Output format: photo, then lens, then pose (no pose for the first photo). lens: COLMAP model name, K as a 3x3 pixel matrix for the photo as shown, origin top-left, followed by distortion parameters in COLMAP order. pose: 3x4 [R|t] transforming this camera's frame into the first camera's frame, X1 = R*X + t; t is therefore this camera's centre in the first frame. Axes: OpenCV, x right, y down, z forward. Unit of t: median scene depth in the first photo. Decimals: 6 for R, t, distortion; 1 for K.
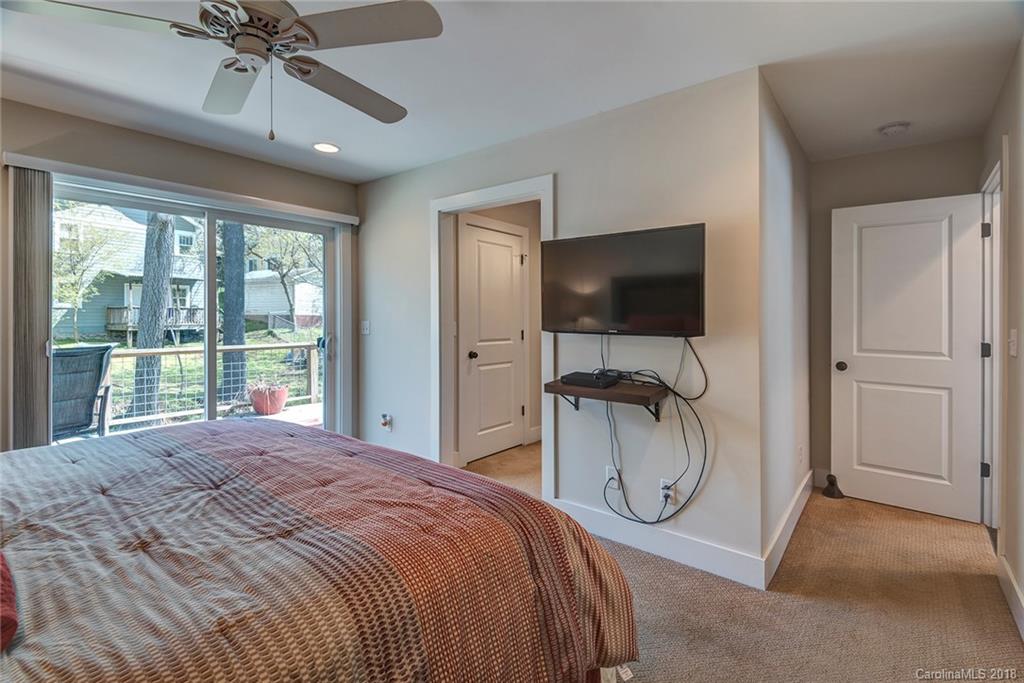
lens RADIAL K [[479.2, 0, 510.0], [0, 479.2, 305.2], [0, 0, 1]] dist [0.018876, -0.013829]
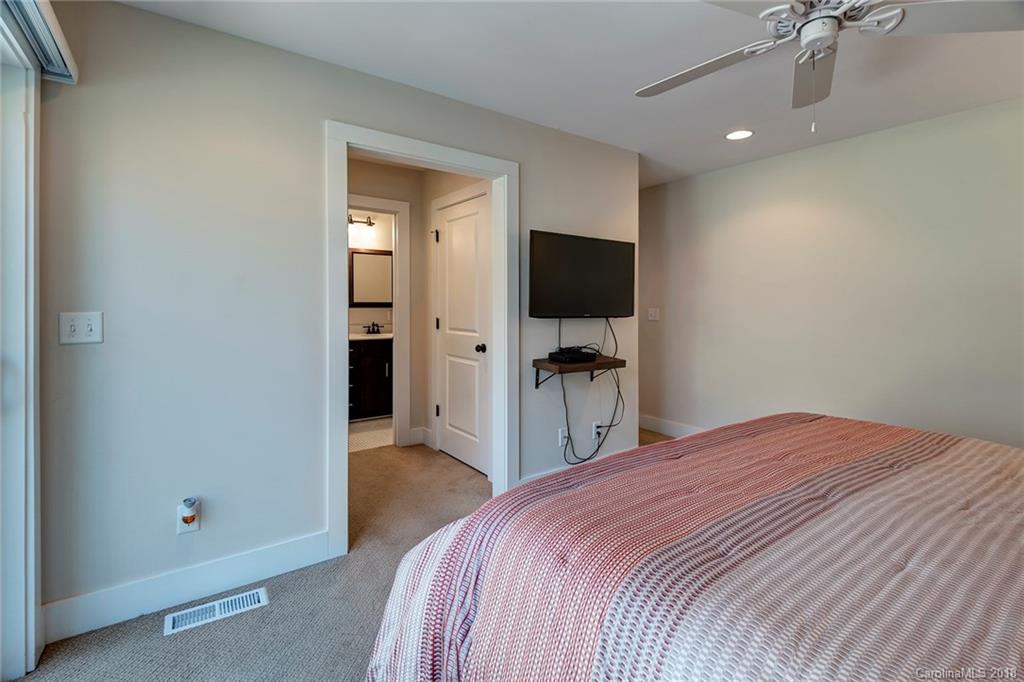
lens RADIAL K [[458.8, 0, 510.2], [0, 458.8, 317.1], [0, 0, 1]] dist [0.011766, -0.011718]
pose [[0.263207, -0.008094, 0.964705, -0.930366], [-0.009097, 0.999900, 0.010871, 0.045894], [-0.964696, -0.011637, 0.263107, 0.823593]]
